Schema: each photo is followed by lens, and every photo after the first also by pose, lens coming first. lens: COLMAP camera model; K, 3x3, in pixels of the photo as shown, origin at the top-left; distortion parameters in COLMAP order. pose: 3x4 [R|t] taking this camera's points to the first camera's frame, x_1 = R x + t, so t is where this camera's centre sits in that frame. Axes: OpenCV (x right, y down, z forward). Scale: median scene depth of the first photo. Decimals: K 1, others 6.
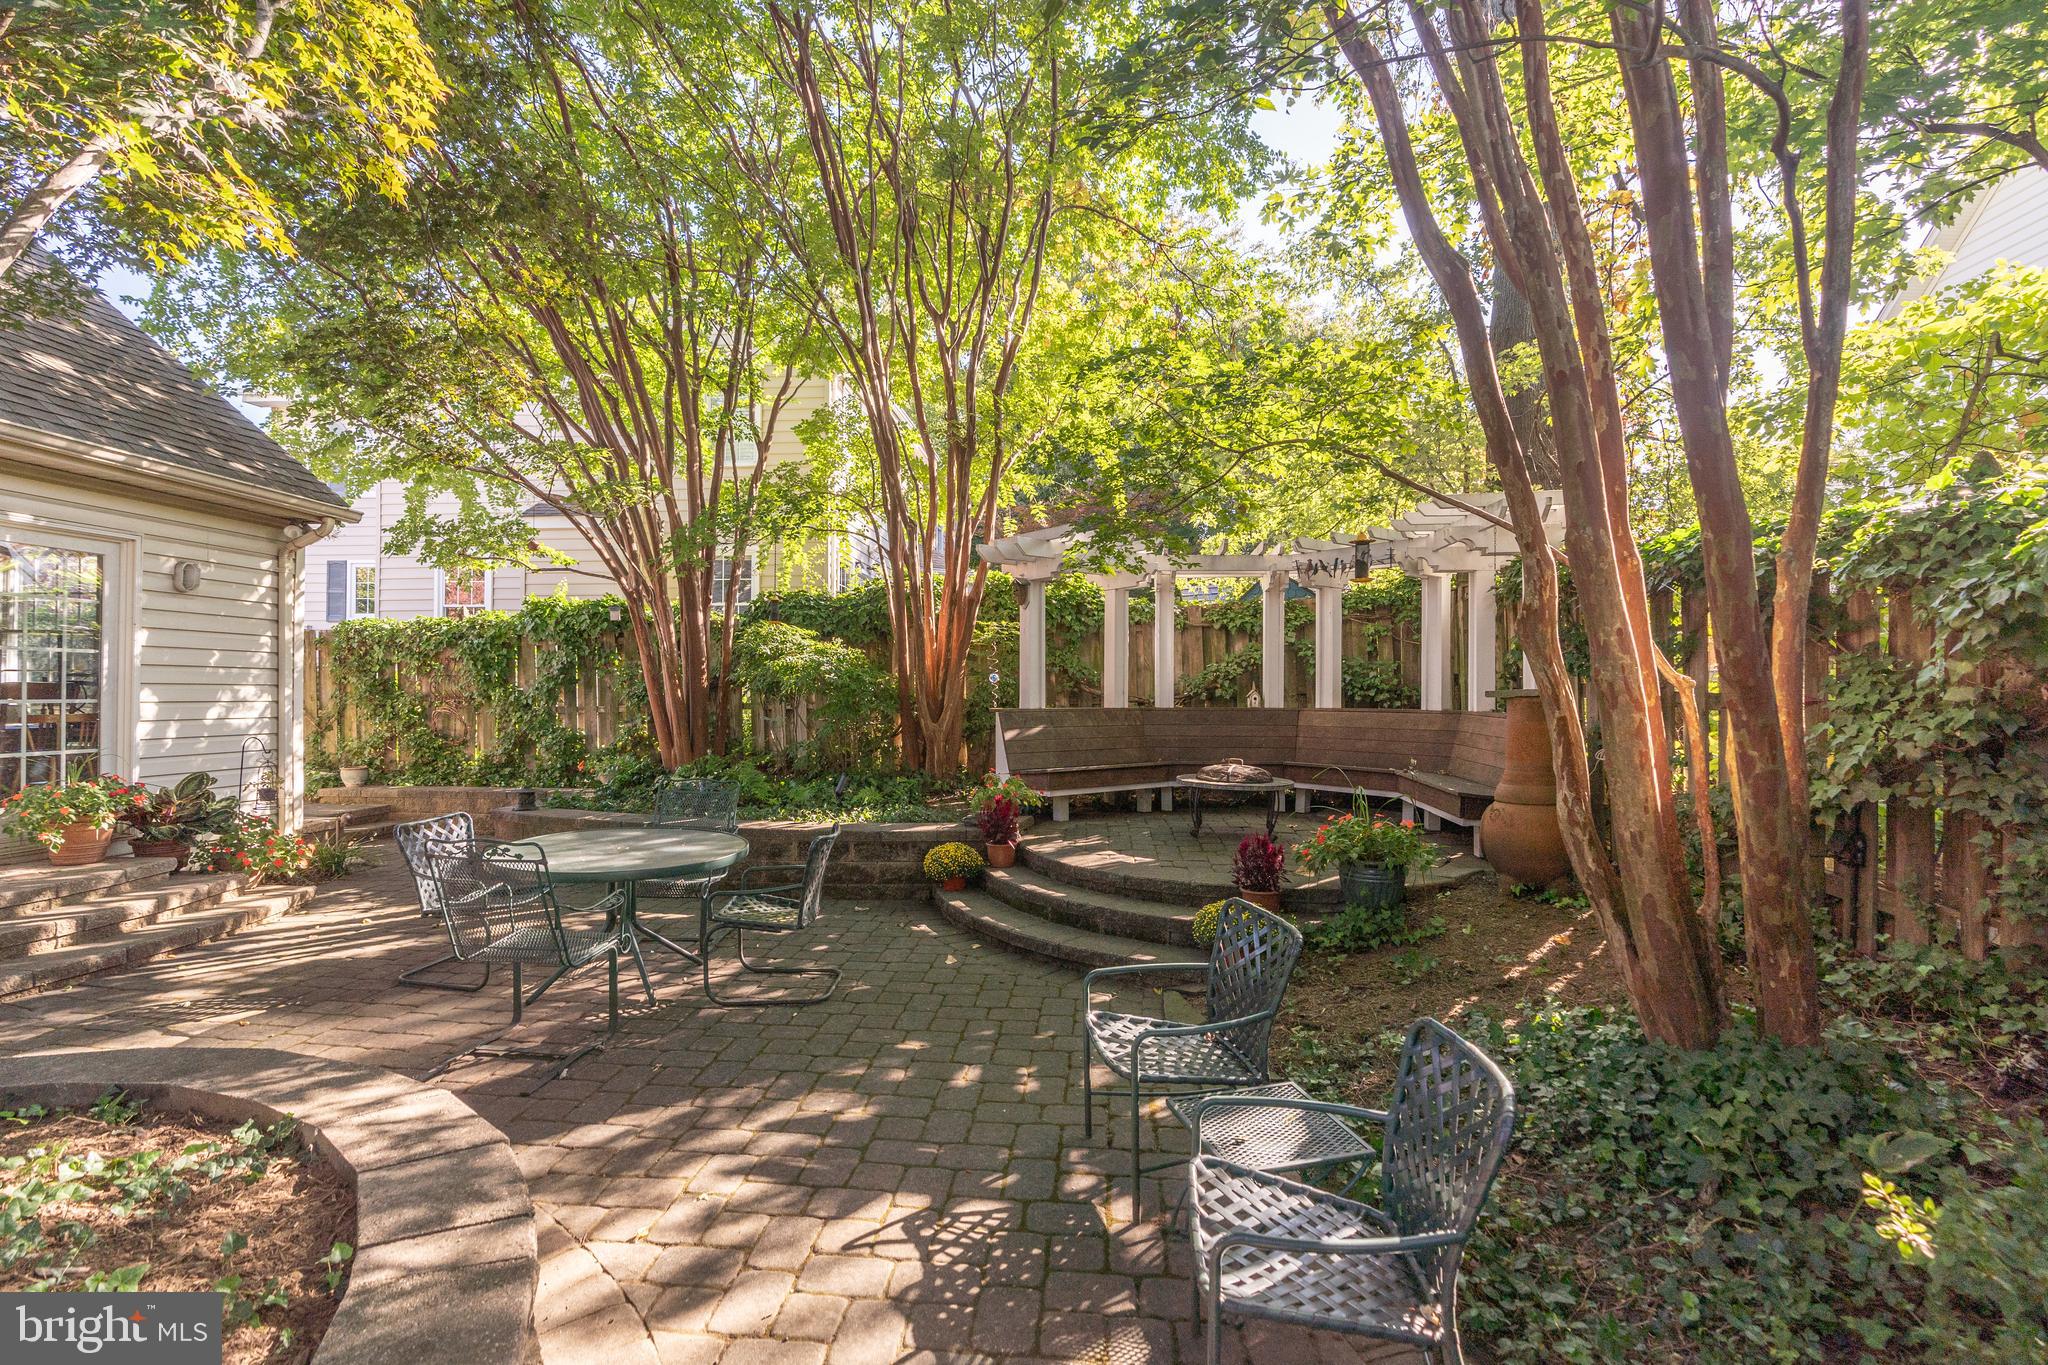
lens RADIAL K [[915.8, 0, 1021.4], [0, 915.8, 684.9], [0, 0, 1]] dist [-0.004382, 0.002509]
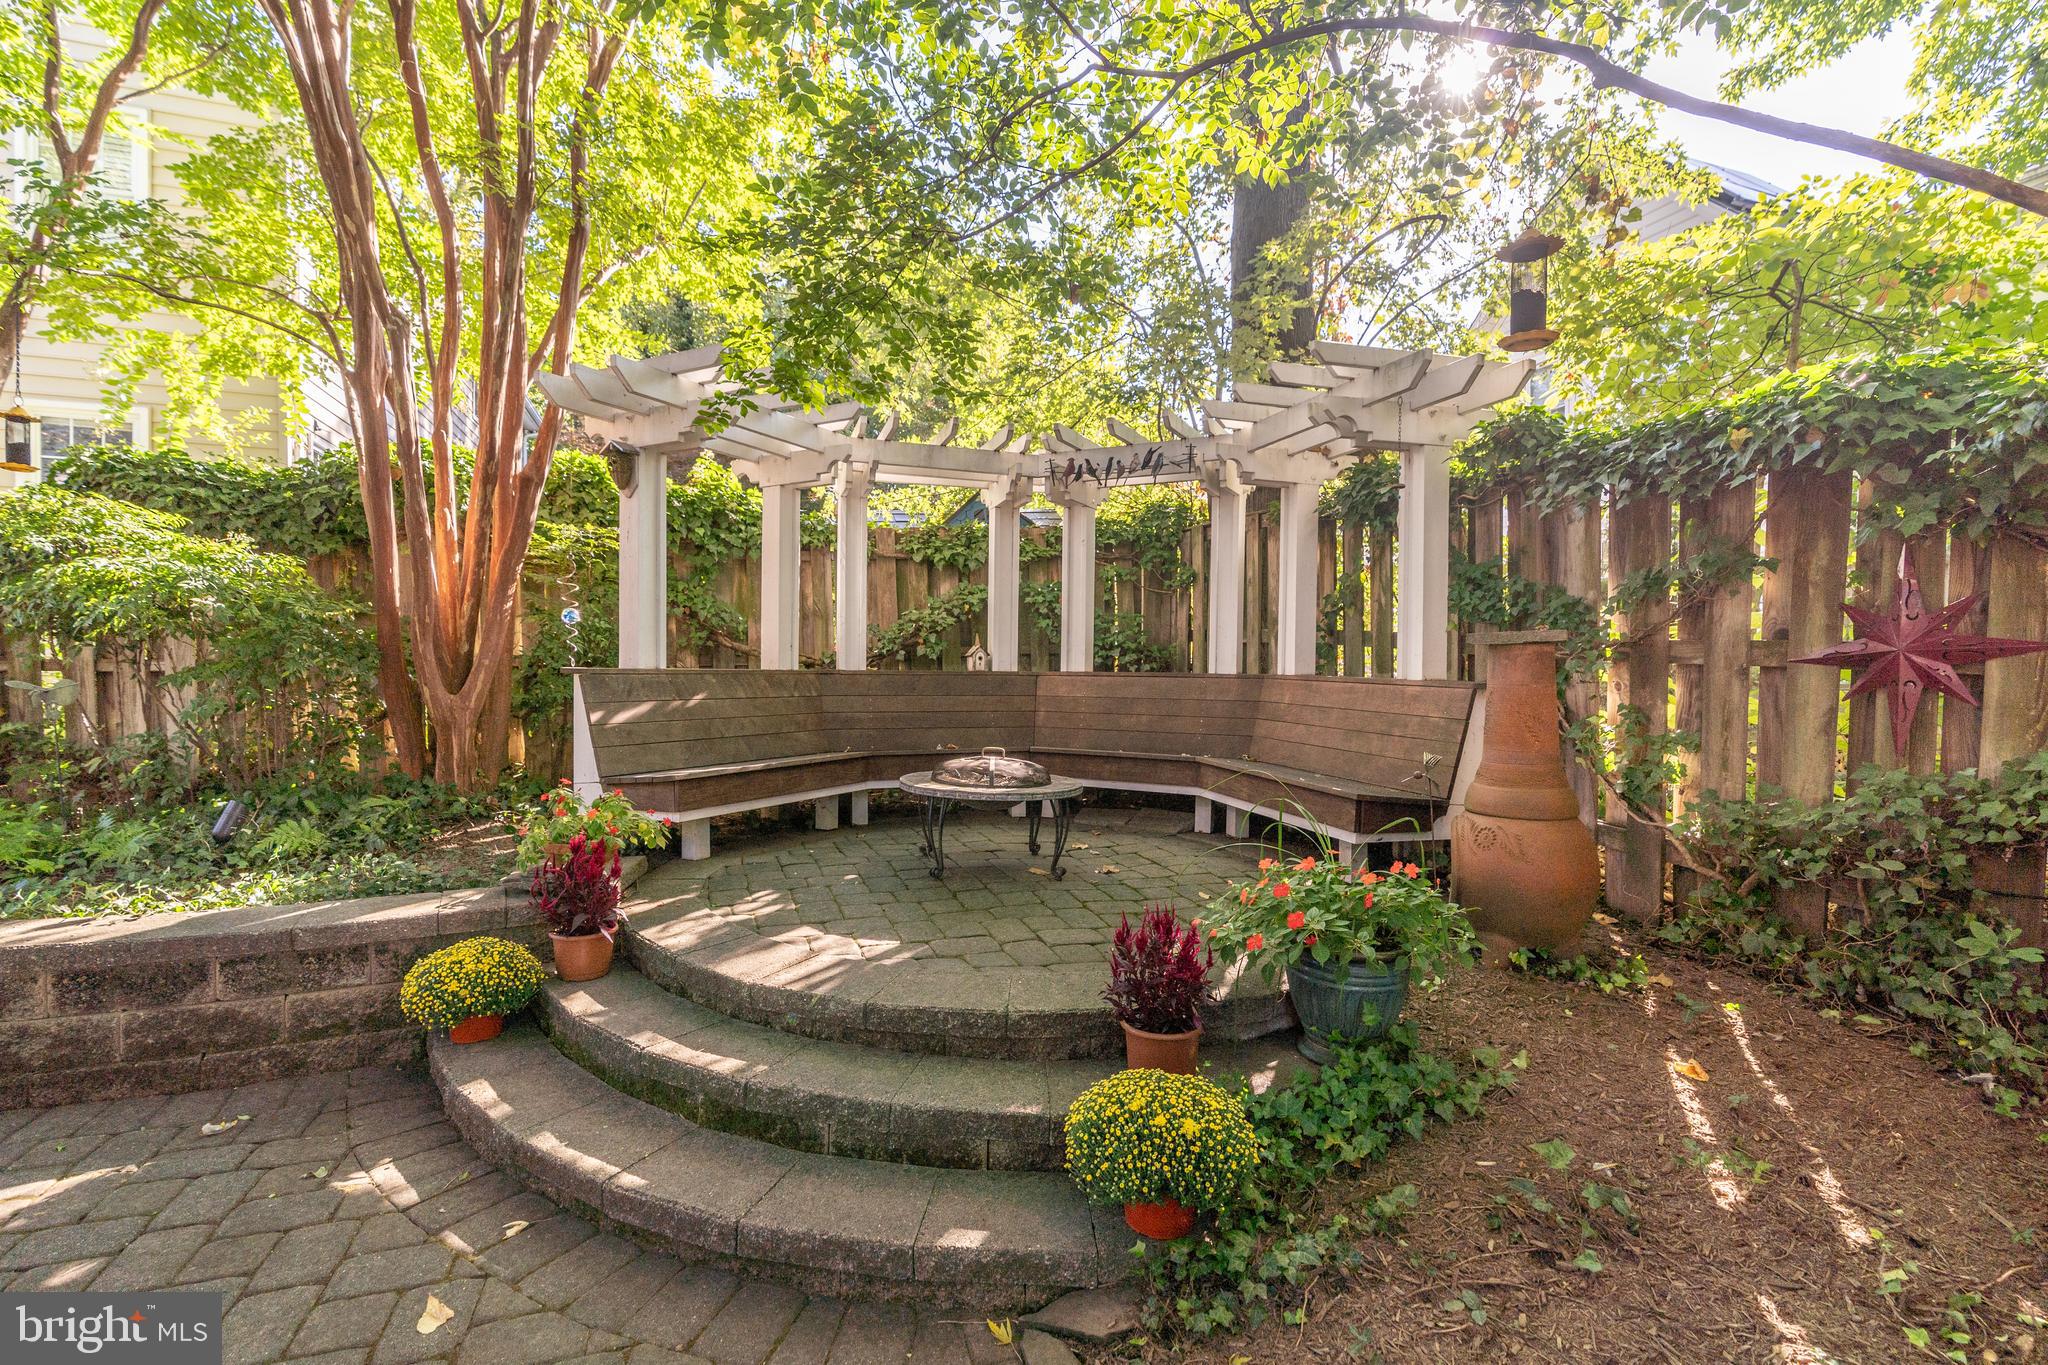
lens RADIAL K [[915.8, 0, 1012.4], [0, 915.8, 681.5], [0, 0, 1]] dist [-0.004382, 0.002509]
pose [[0.915510, 0.000969, 0.402293, -0.007221], [-0.010353, 0.999723, 0.021153, 0.018768], [-0.402161, -0.023530, 0.915266, 0.363287]]
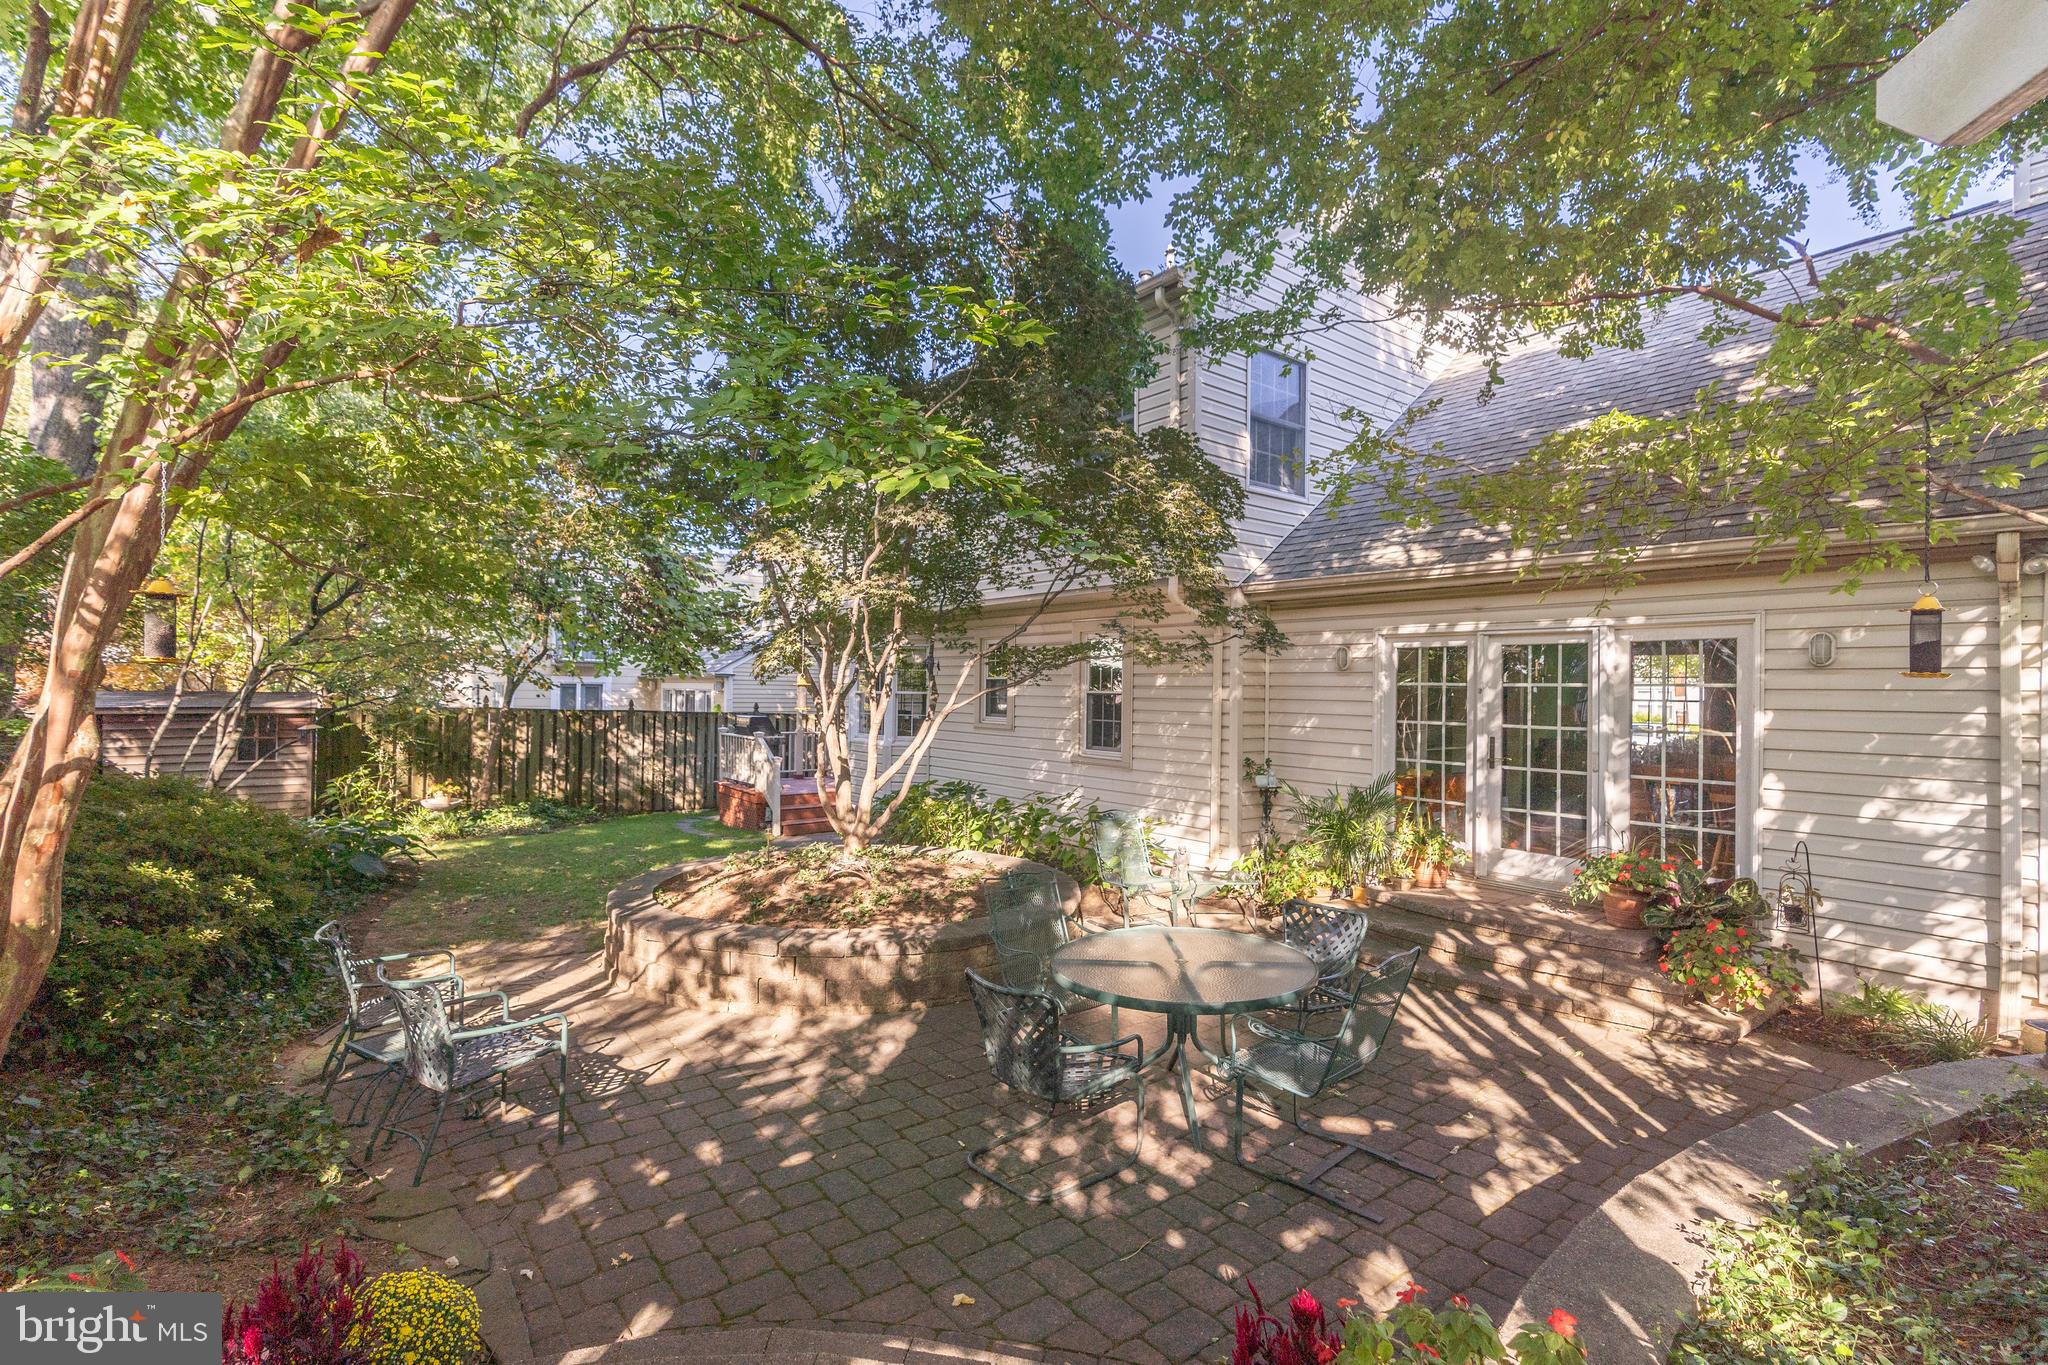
lens RADIAL K [[915.8, 0, 1028.2], [0, 915.8, 689.0], [0, 0, 1]] dist [-0.004382, 0.002509]
pose [[-0.727982, -0.017921, -0.685362, 0.234926], [-0.014030, 0.999838, -0.011242, -0.061901], [0.685453, 0.001431, -0.728116, 1.161156]]
